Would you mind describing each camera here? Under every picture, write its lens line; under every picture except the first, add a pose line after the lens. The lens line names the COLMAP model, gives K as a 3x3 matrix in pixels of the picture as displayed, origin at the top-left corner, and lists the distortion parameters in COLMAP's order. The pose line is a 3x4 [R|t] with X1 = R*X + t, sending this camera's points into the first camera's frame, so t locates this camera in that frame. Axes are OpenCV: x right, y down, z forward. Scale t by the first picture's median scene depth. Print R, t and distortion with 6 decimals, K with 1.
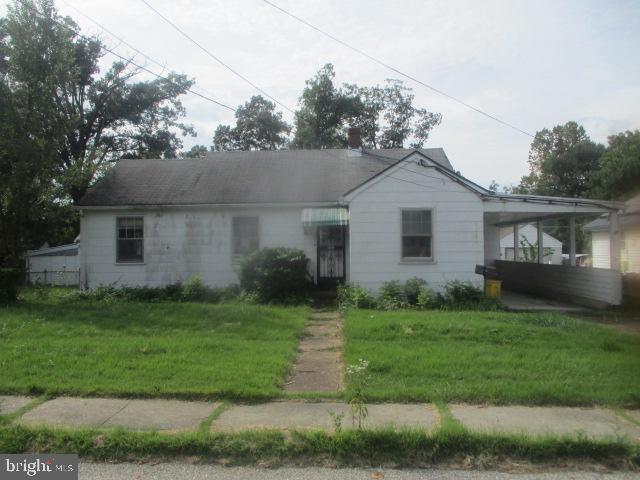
lens RADIAL K [[528.4, 0, 320.0], [0, 528.4, 240.0], [0, 0, 1]] dist [-0.031690, 0.001381]
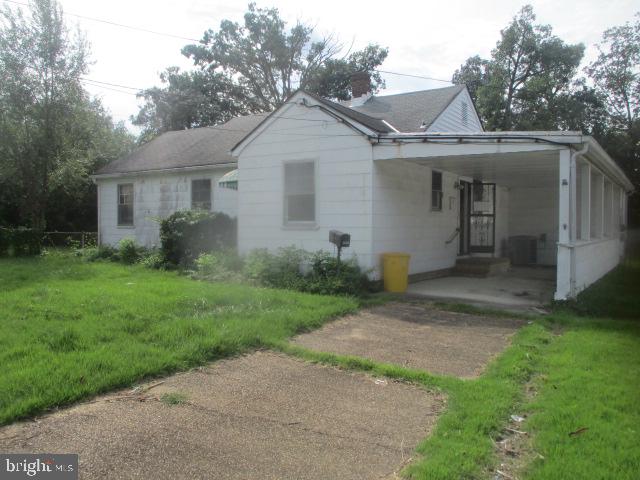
lens RADIAL K [[528.4, 0, 320.0], [0, 528.4, 240.0], [0, 0, 1]] dist [-0.031690, 0.001381]
pose [[0.849866, 0.026594, -0.526328, 0.552355], [-0.004323, 0.999044, 0.043500, 0.022782], [0.526981, -0.034694, 0.849168, 0.285520]]
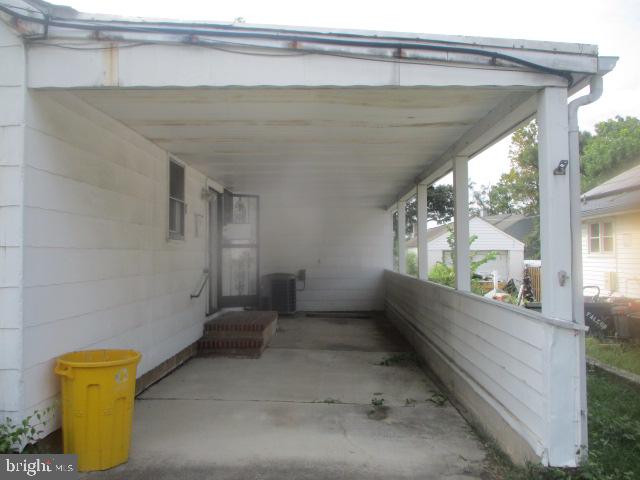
lens RADIAL K [[528.4, 0, 320.0], [0, 528.4, 240.0], [0, 0, 1]] dist [-0.031690, 0.001381]
pose [[0.999912, 0.001472, 0.013161, 0.385268], [-0.001333, 0.999943, -0.010610, 0.017915], [-0.013176, 0.010592, 0.999857, 0.650120]]
